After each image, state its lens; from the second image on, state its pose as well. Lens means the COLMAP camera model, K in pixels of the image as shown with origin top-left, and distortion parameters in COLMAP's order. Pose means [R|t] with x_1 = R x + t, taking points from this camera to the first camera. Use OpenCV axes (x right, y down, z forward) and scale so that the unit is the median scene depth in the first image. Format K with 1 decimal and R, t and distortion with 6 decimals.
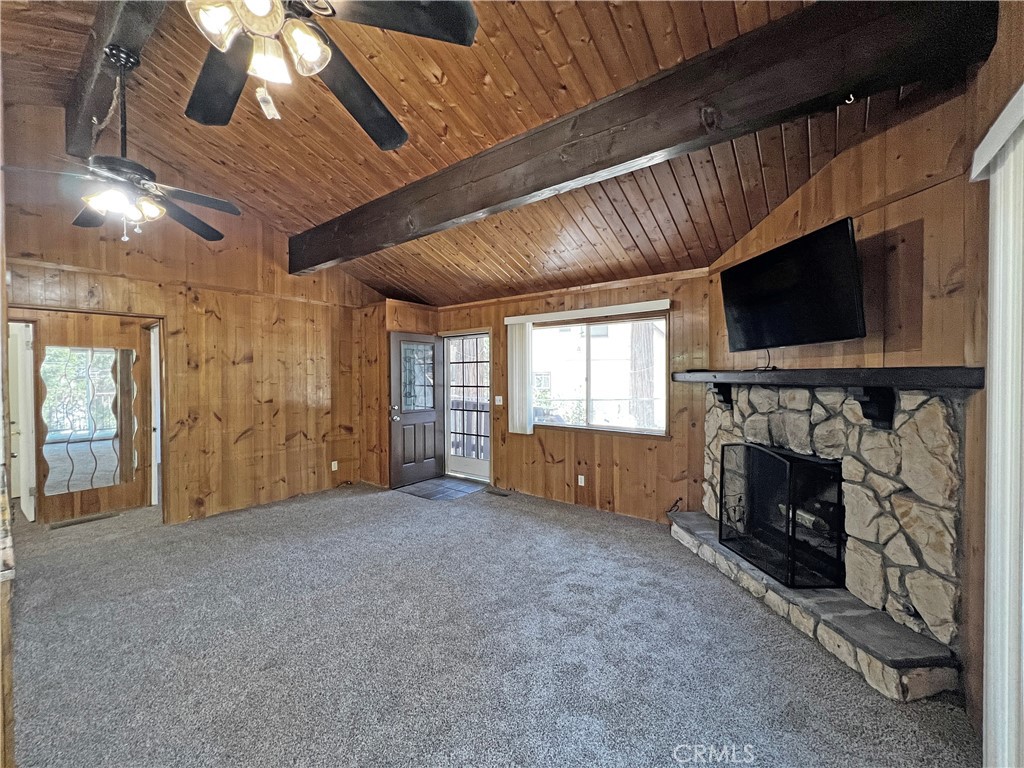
lens RADIAL K [[408.6, 0, 509.9], [0, 408.6, 382.5], [0, 0, 1]] dist [-0.001843, 0.000518]
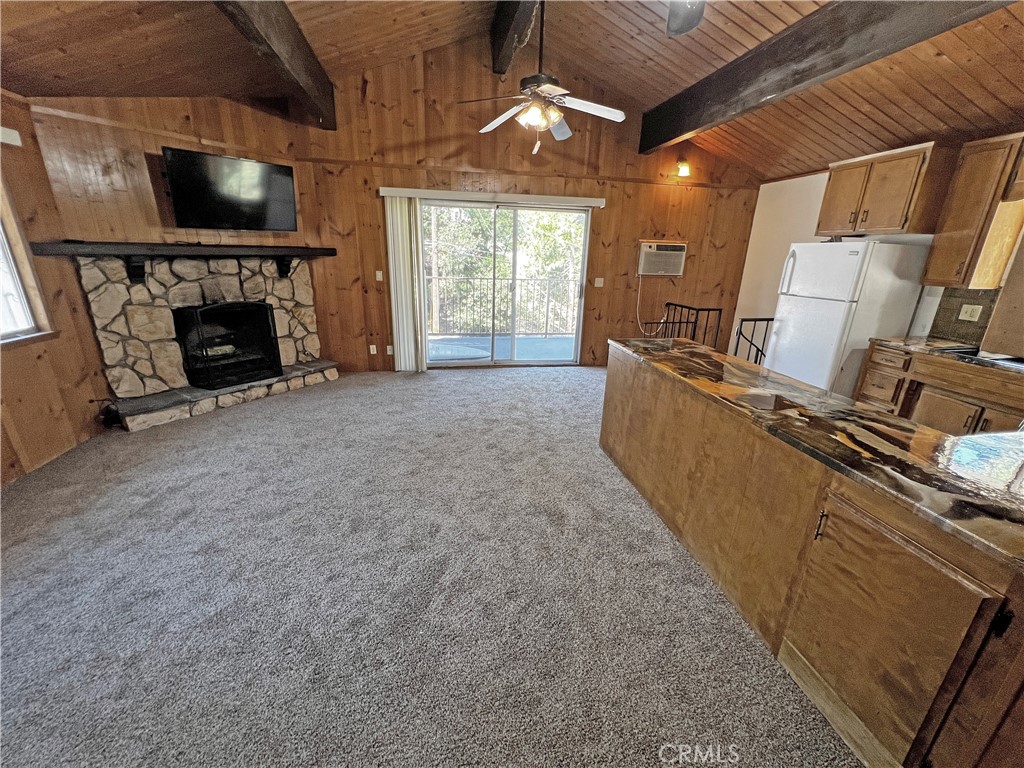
lens RADIAL K [[408.6, 0, 508.4], [0, 408.6, 381.9], [0, 0, 1]] dist [-0.001843, 0.000518]
pose [[-0.747339, -0.219460, 0.627154, -1.017876], [-0.011500, 0.948010, 0.318033, -0.041866], [-0.664343, 0.230466, -0.711009, 1.392165]]
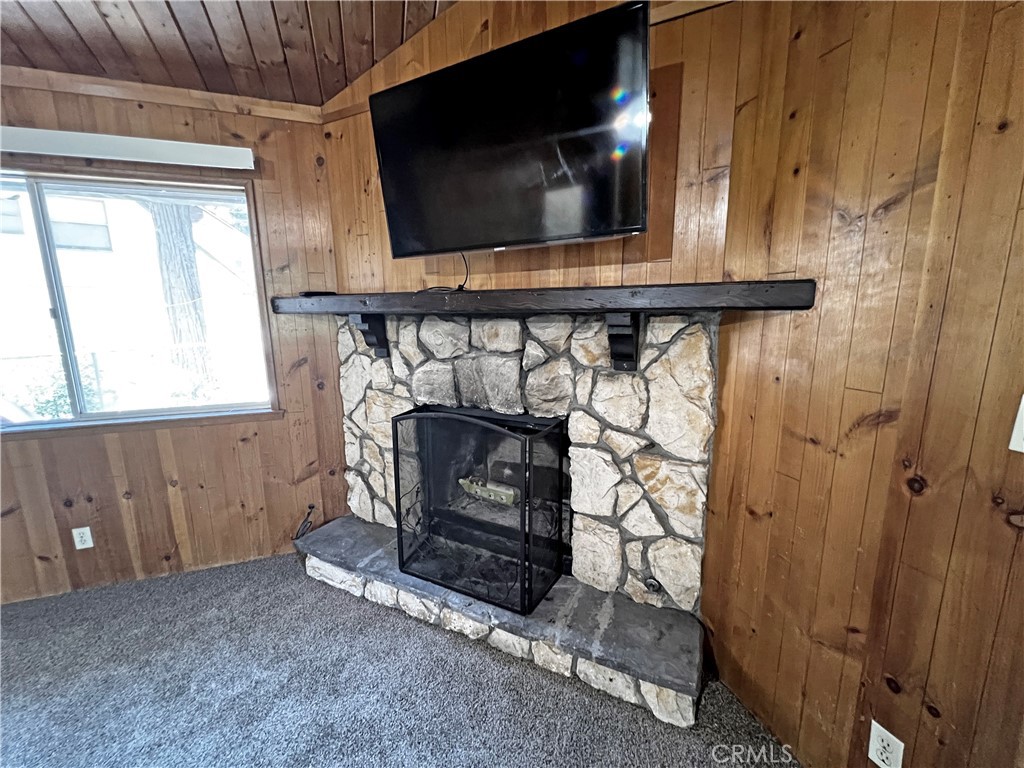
lens RADIAL K [[408.6, 0, 509.5], [0, 408.6, 382.0], [0, 0, 1]] dist [-0.001843, 0.000518]
pose [[0.553407, -0.150882, 0.819131, 0.146072], [0.022884, 0.985839, 0.166128, 0.005334], [-0.832597, -0.073192, 0.549022, 0.582794]]
